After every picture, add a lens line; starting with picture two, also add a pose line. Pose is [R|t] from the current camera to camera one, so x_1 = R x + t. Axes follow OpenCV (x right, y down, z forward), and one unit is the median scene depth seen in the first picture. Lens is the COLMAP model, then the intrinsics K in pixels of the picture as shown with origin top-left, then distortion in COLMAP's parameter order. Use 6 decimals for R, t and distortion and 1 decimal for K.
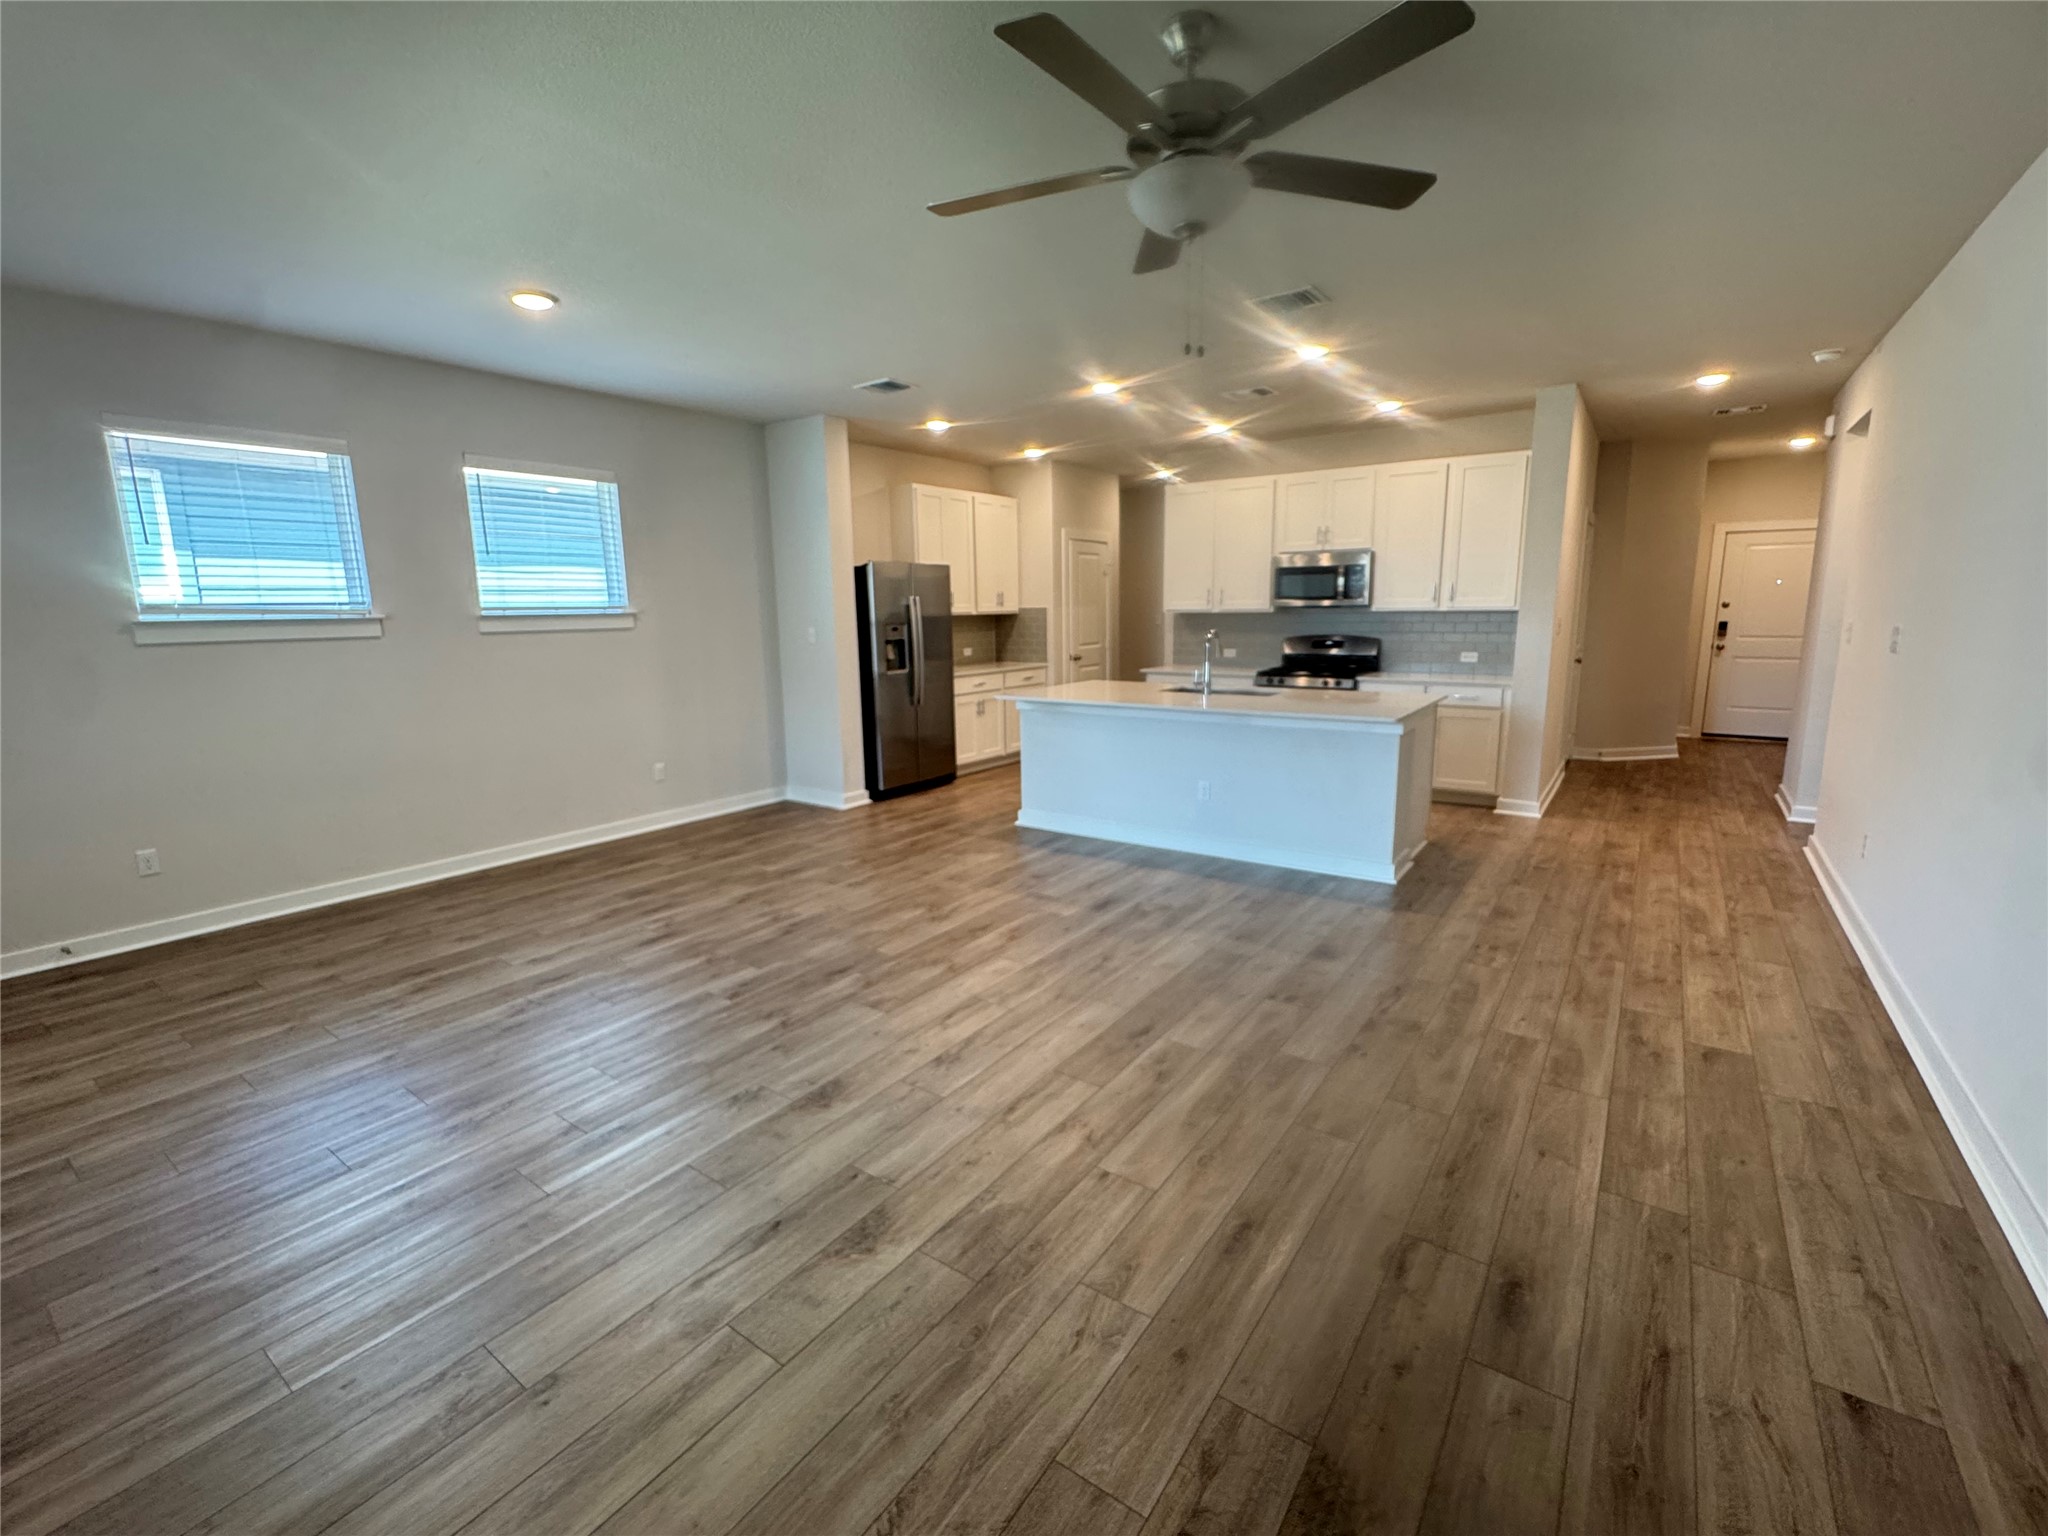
lens RADIAL K [[889.7, 0, 1024.0], [0, 889.7, 768.0], [0, 0, 1]] dist [0.000425, 0.000064]
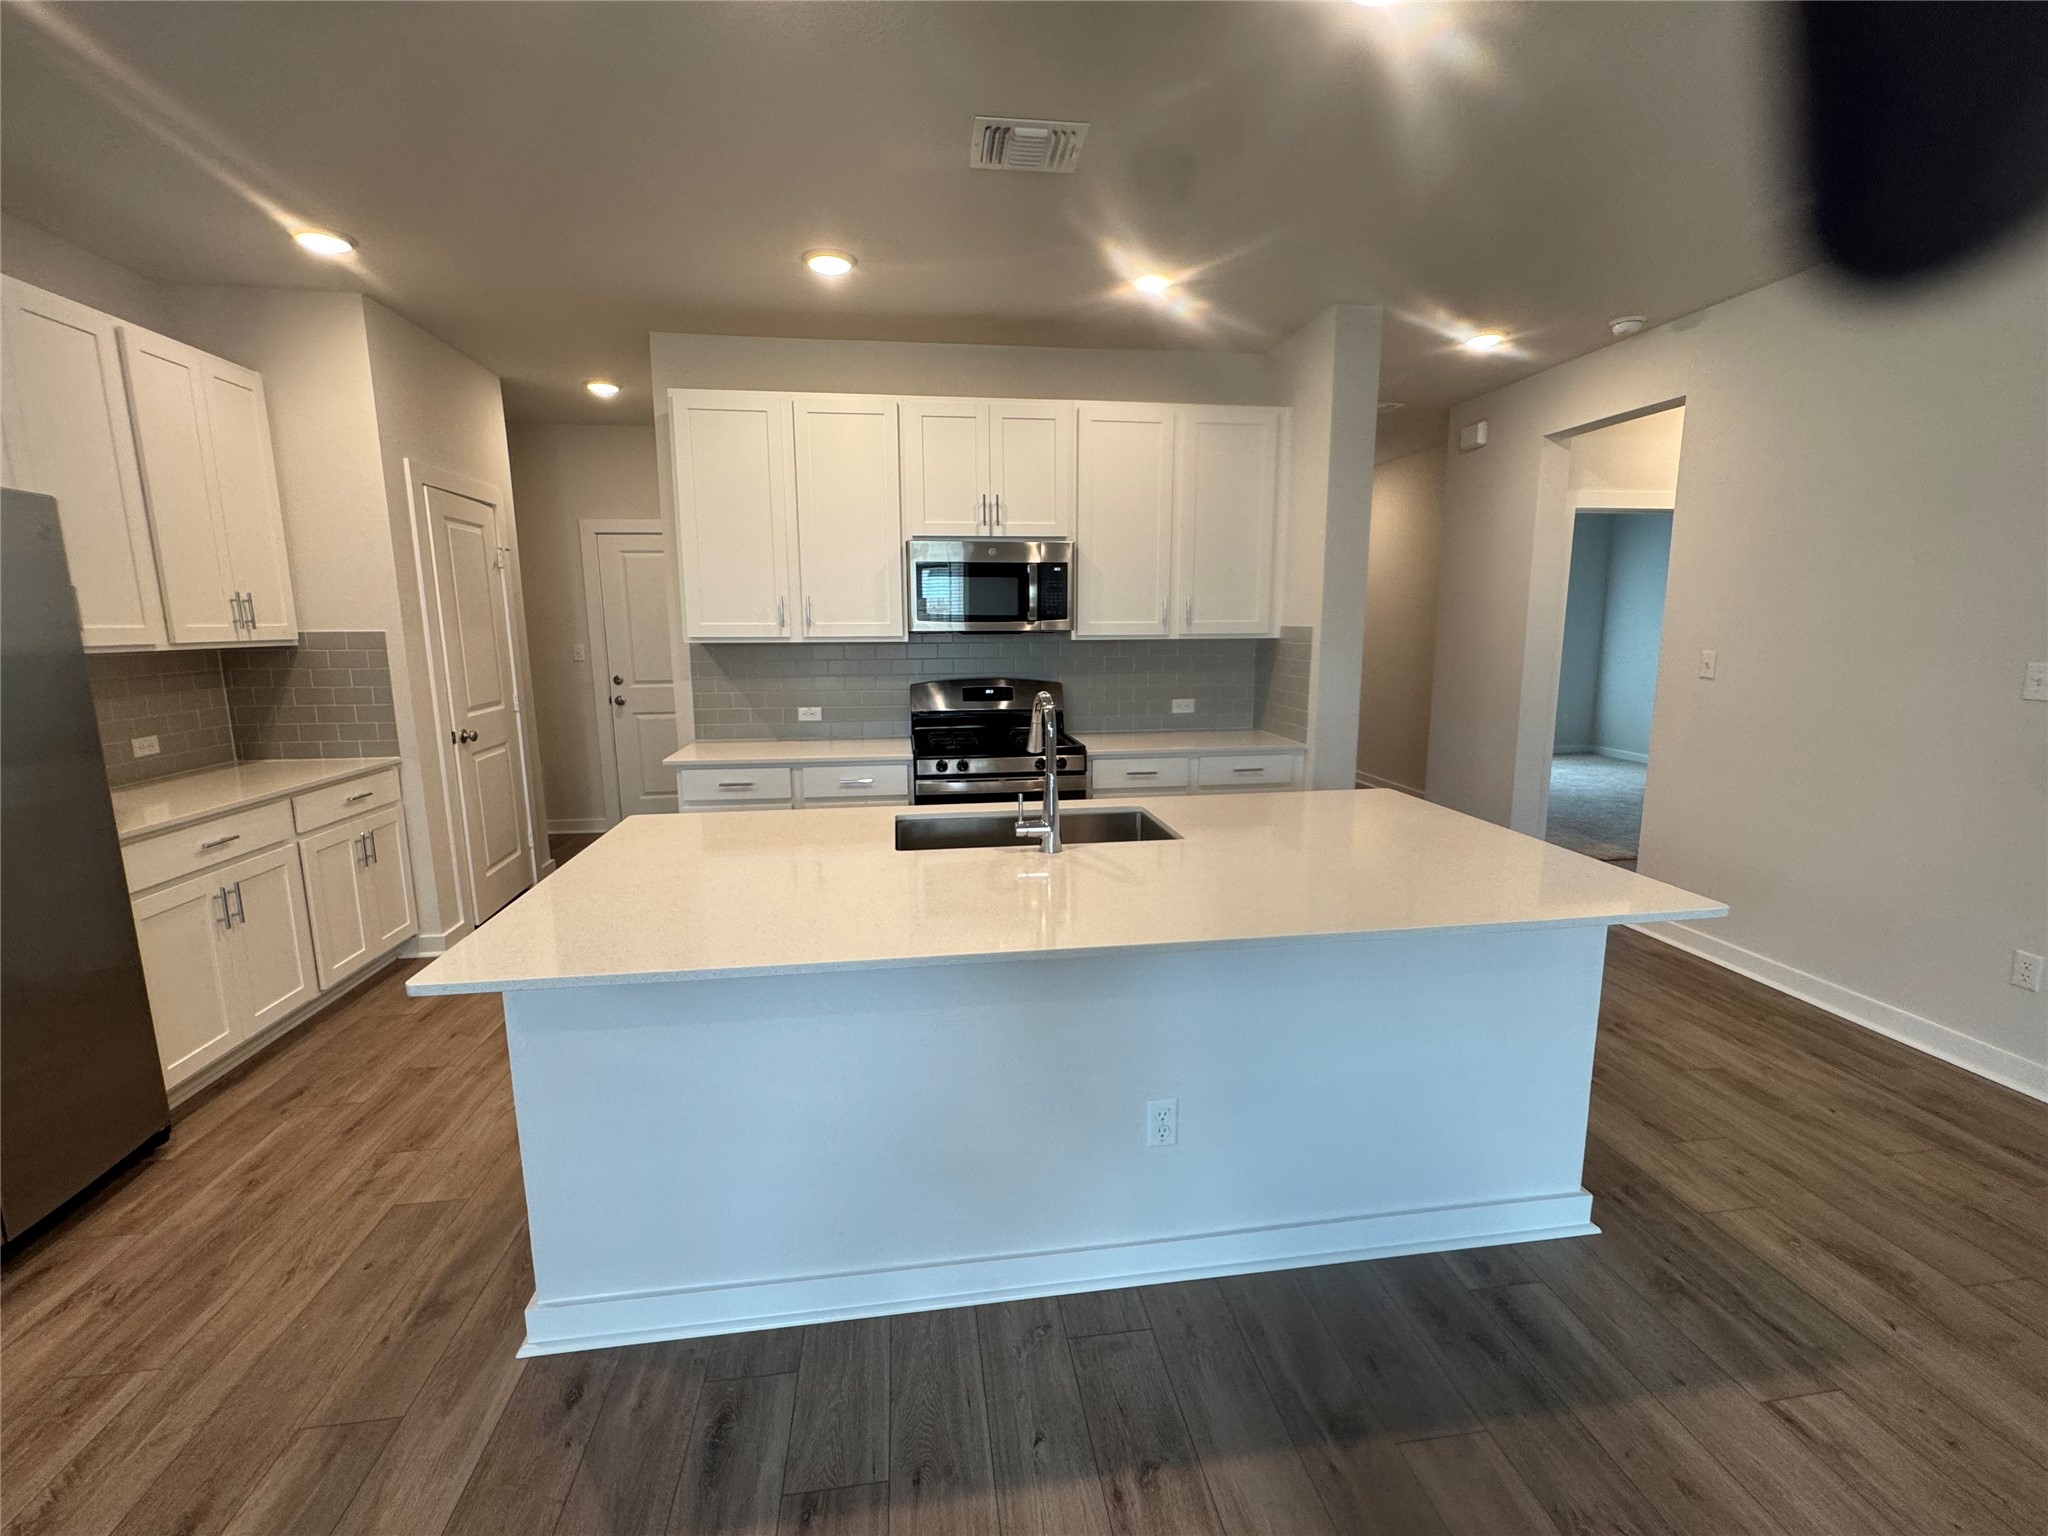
lens RADIAL K [[881.7, 0, 1024.0], [0, 881.7, 768.0], [0, 0, 1]] dist [-0.001639, -0.000352]
pose [[0.727107, -0.101113, 0.679037, -0.067623], [0.118402, 0.992743, 0.021042, -0.121883], [-0.676236, 0.065099, 0.733803, 0.672437]]
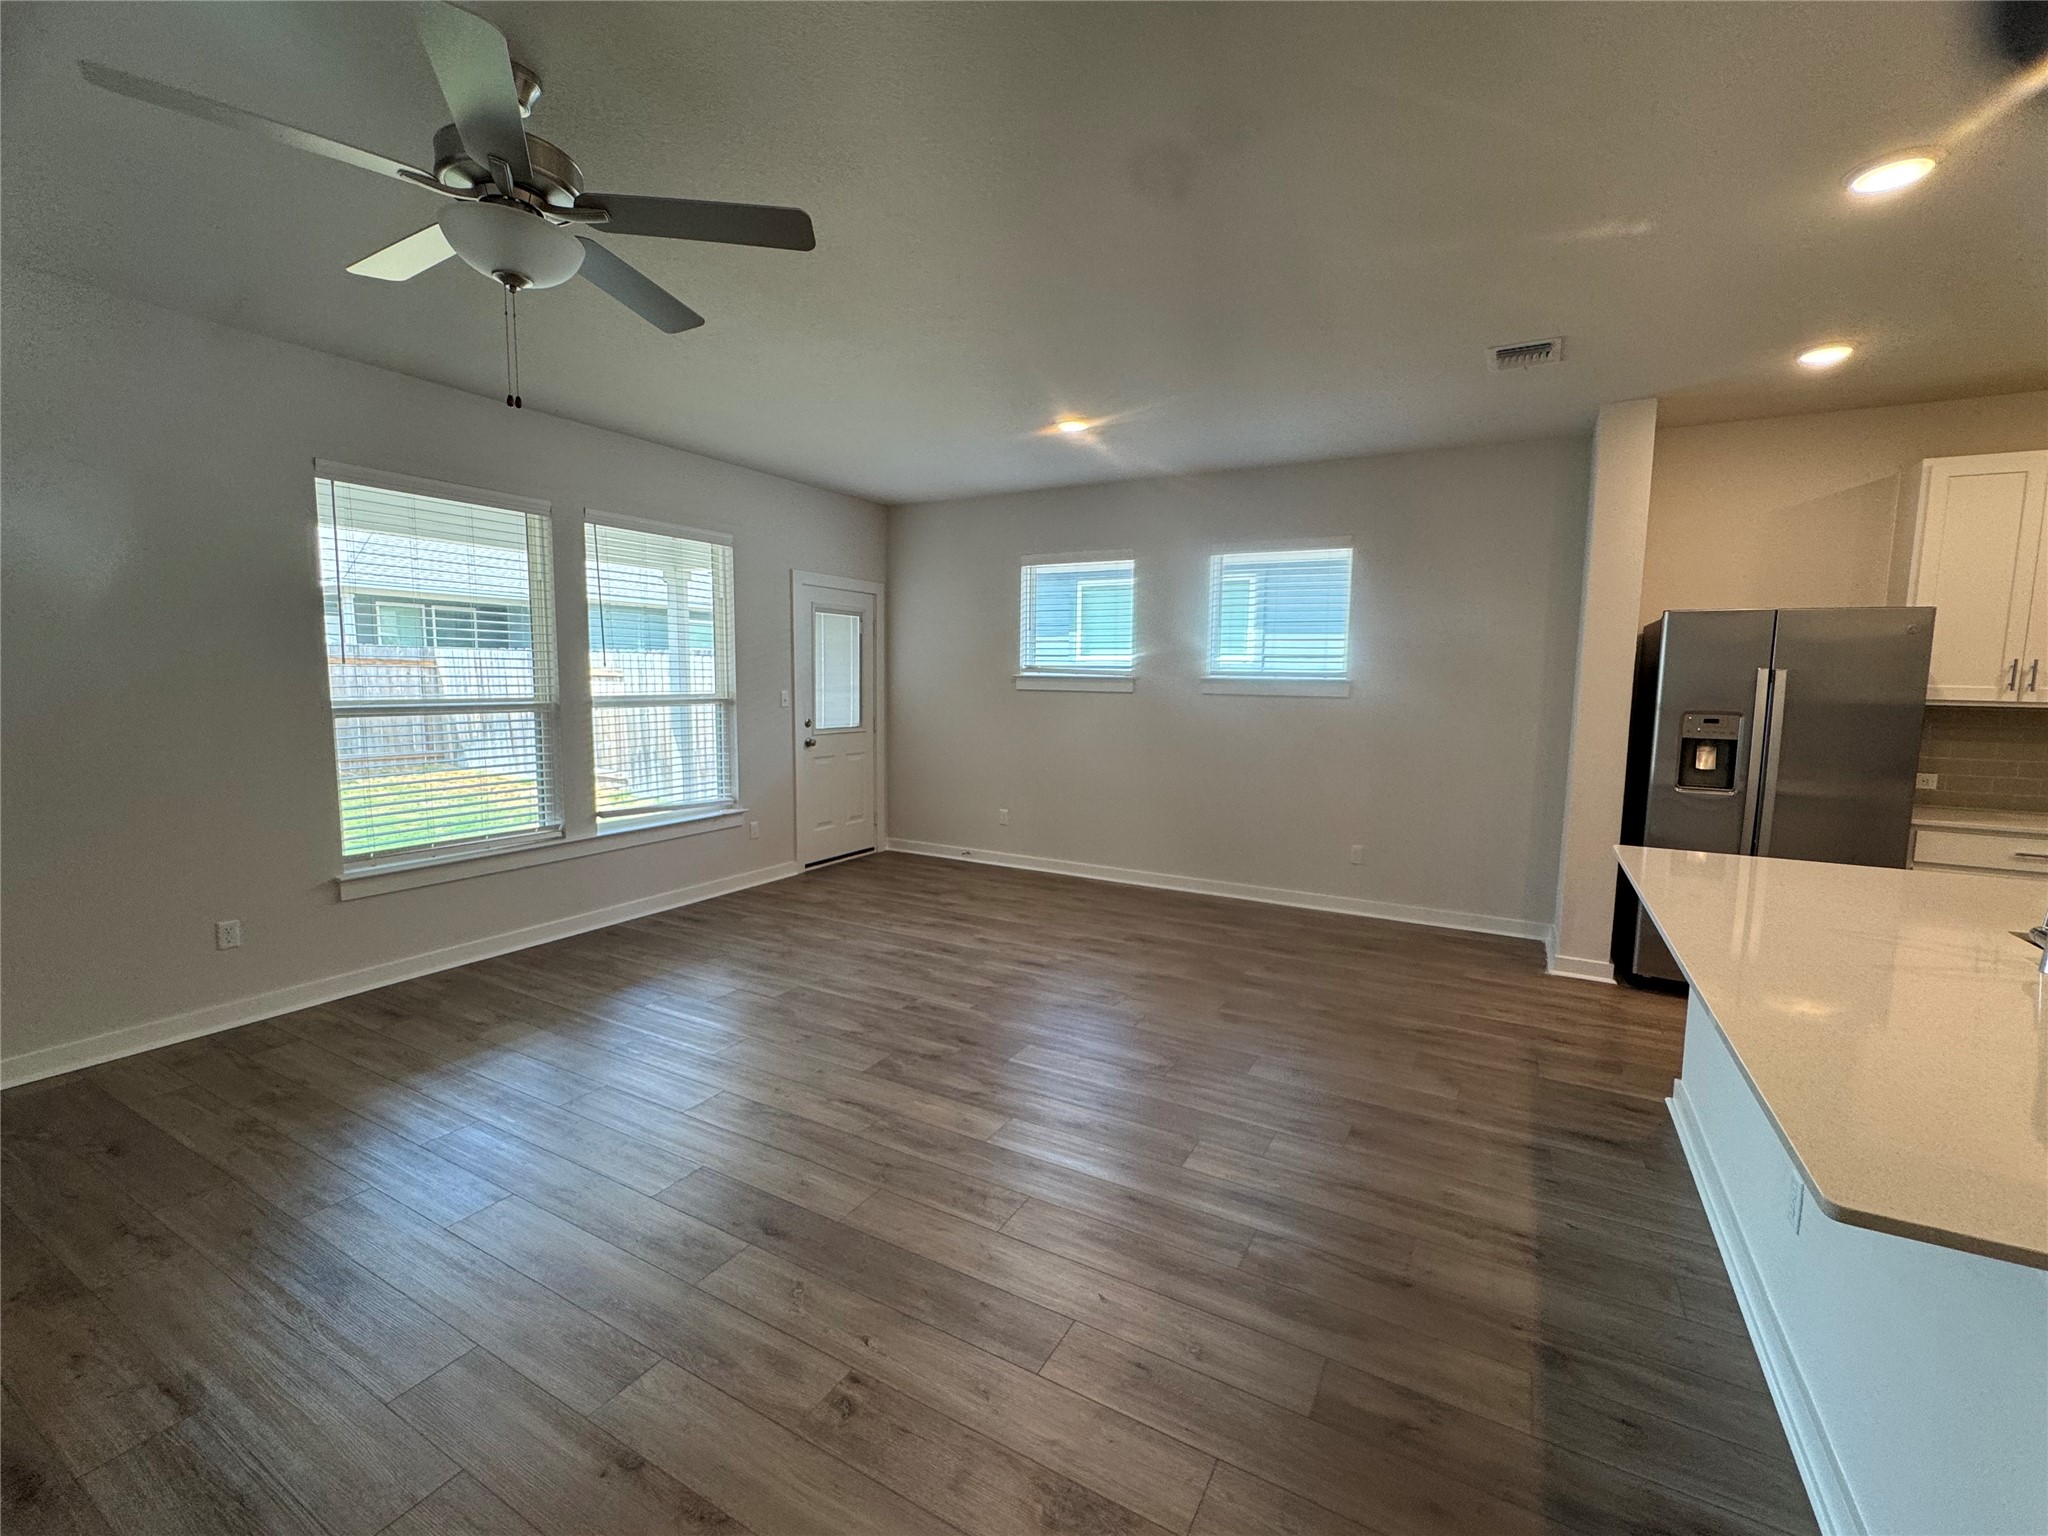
lens RADIAL K [[881.7, 0, 1024.0], [0, 881.7, 768.0], [0, 0, 1]] dist [-0.001639, -0.000352]
pose [[0.103941, 0.121934, -0.987081, 0.445856], [-0.193766, 0.975922, 0.100151, -0.107834], [0.975526, 0.180853, 0.125065, 0.546751]]
